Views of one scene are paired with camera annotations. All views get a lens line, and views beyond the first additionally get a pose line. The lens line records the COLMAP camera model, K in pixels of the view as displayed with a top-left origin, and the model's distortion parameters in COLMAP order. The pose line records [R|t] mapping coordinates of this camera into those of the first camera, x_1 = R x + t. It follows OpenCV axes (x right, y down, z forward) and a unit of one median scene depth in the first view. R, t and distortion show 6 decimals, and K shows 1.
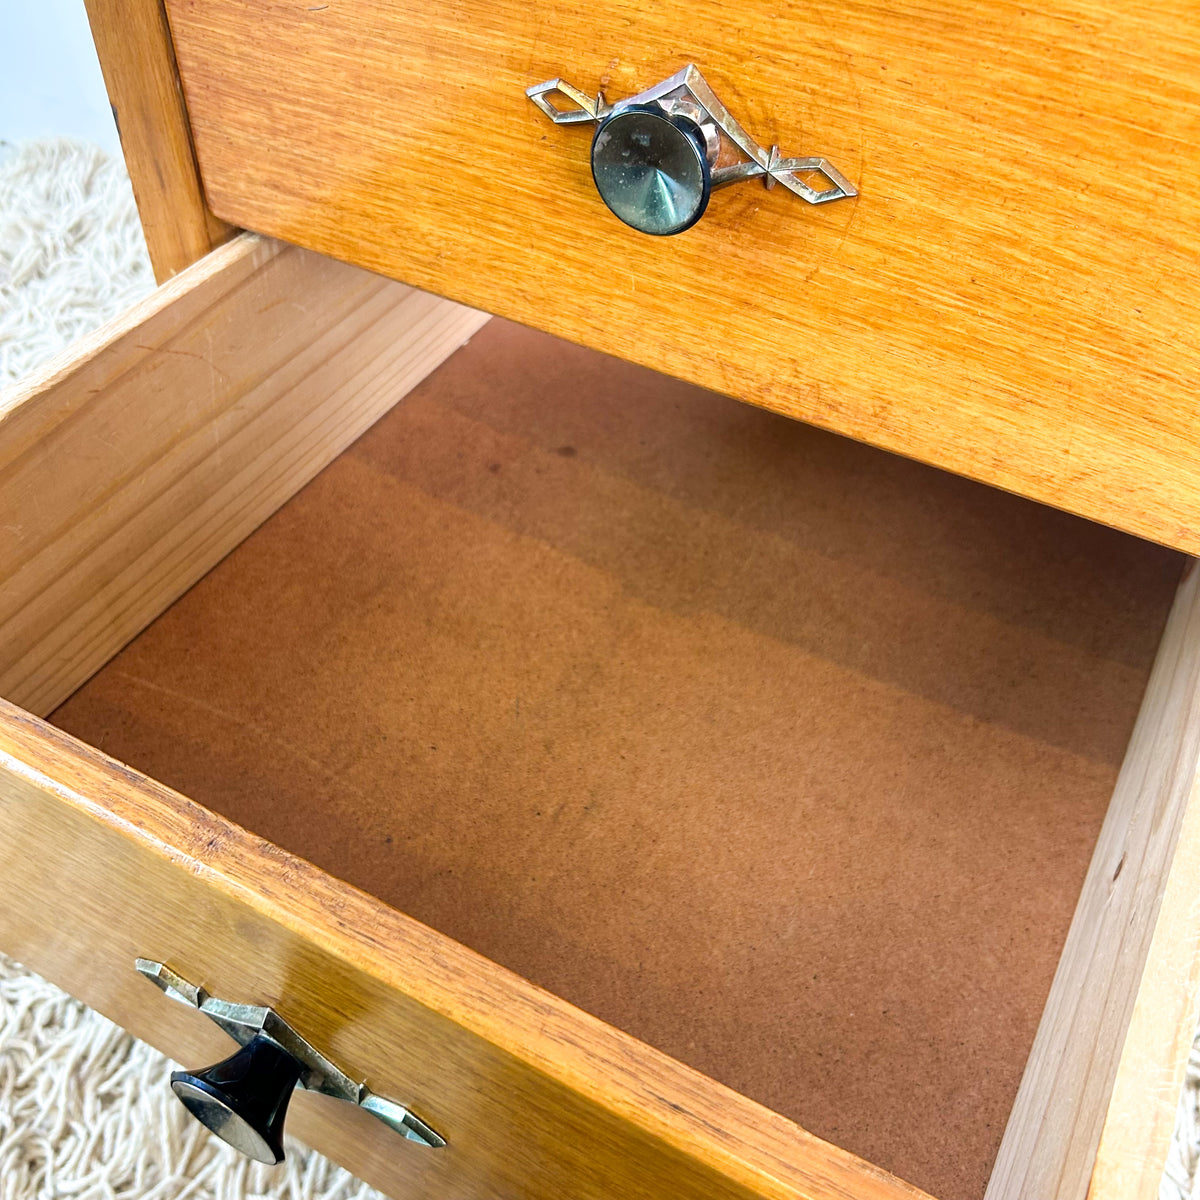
lens RADIAL K [[1230.2, 0, 590.6], [0, 1230.2, 569.9], [0, 0, 1]] dist [0.024277, 0.000000]
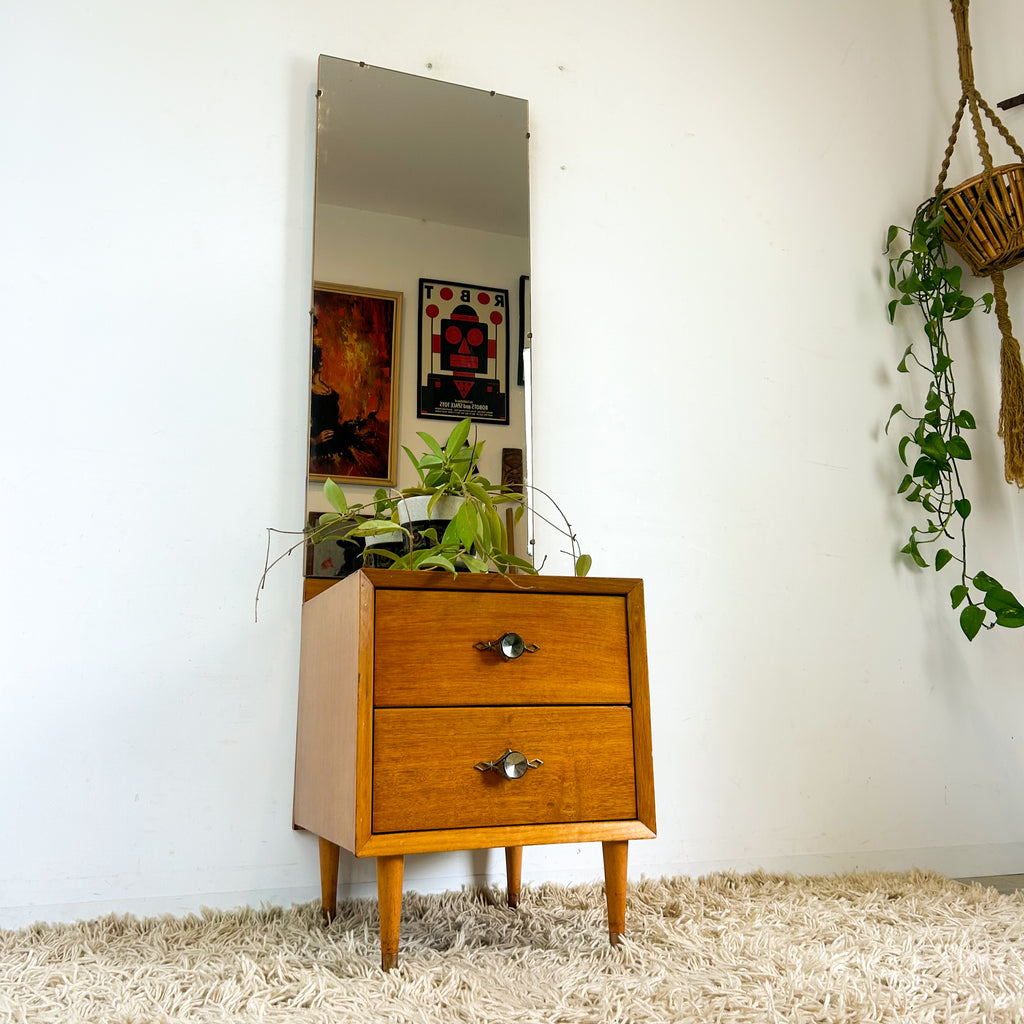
lens RADIAL K [[1049.8, 0, 511.7], [0, 1049.8, 478.4], [0, 0, 1]] dist [0.024277, 0.000000]
pose [[0.618880, 0.142272, 0.772494, -2.918886], [0.575019, 0.587918, -0.568952, 1.495782], [-0.535109, 0.796311, 0.282042, -0.685827]]
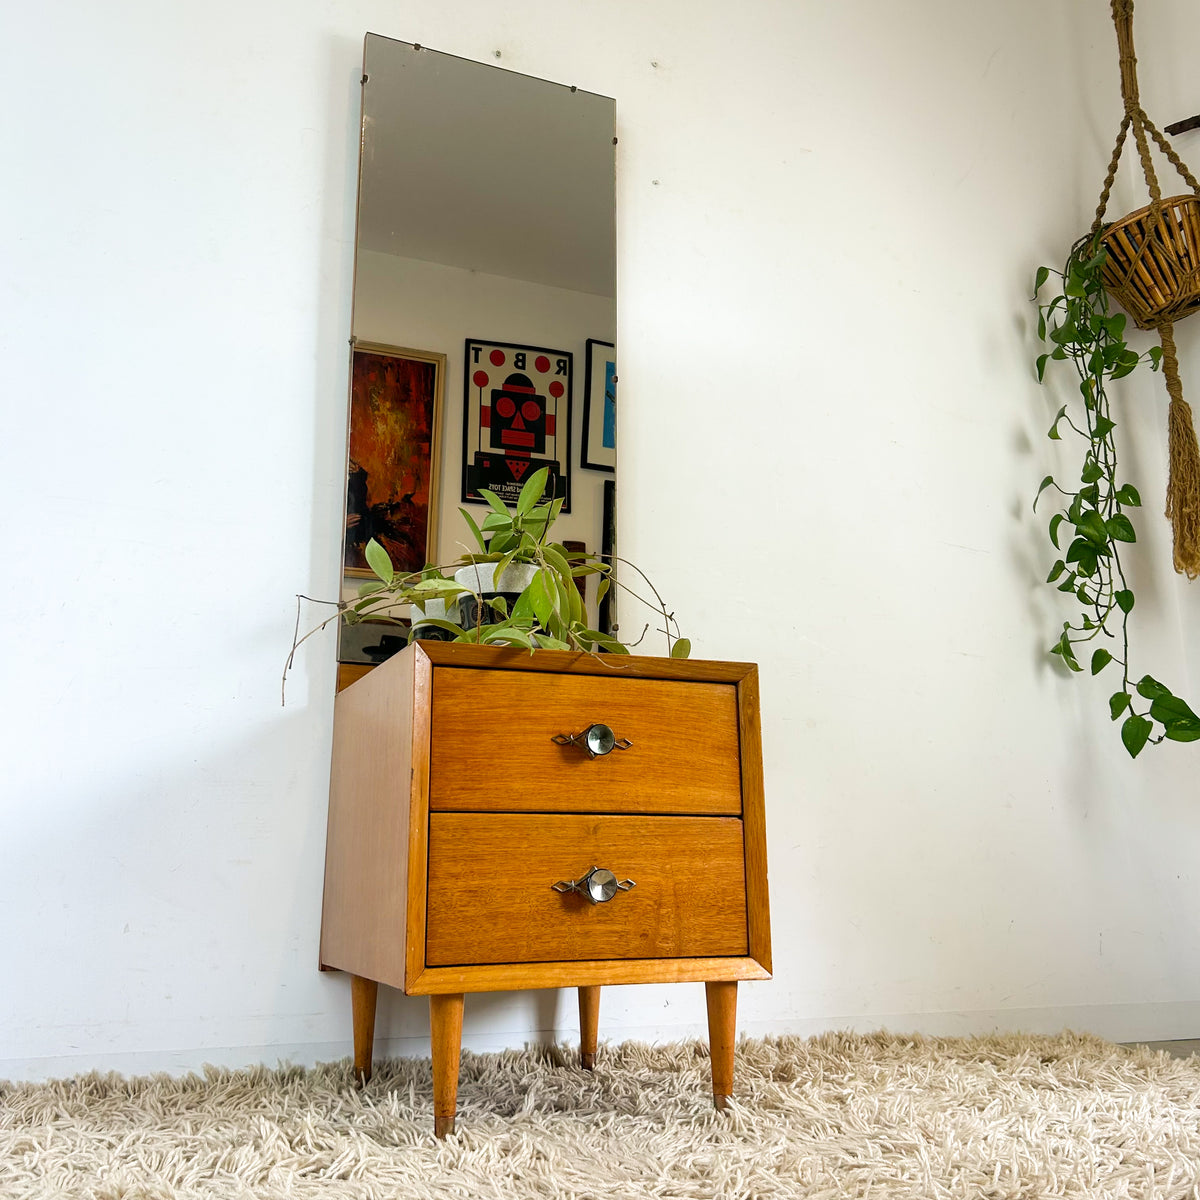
lens RADIAL K [[1230.2, 0, 595.9], [0, 1230.2, 578.0], [0, 0, 1]] dist [0.024277, 0.000000]
pose [[0.594369, 0.162163, 0.787673, -2.832421], [0.581037, 0.590564, -0.560027, 1.431156], [-0.555987, 0.790529, 0.256791, -0.436187]]
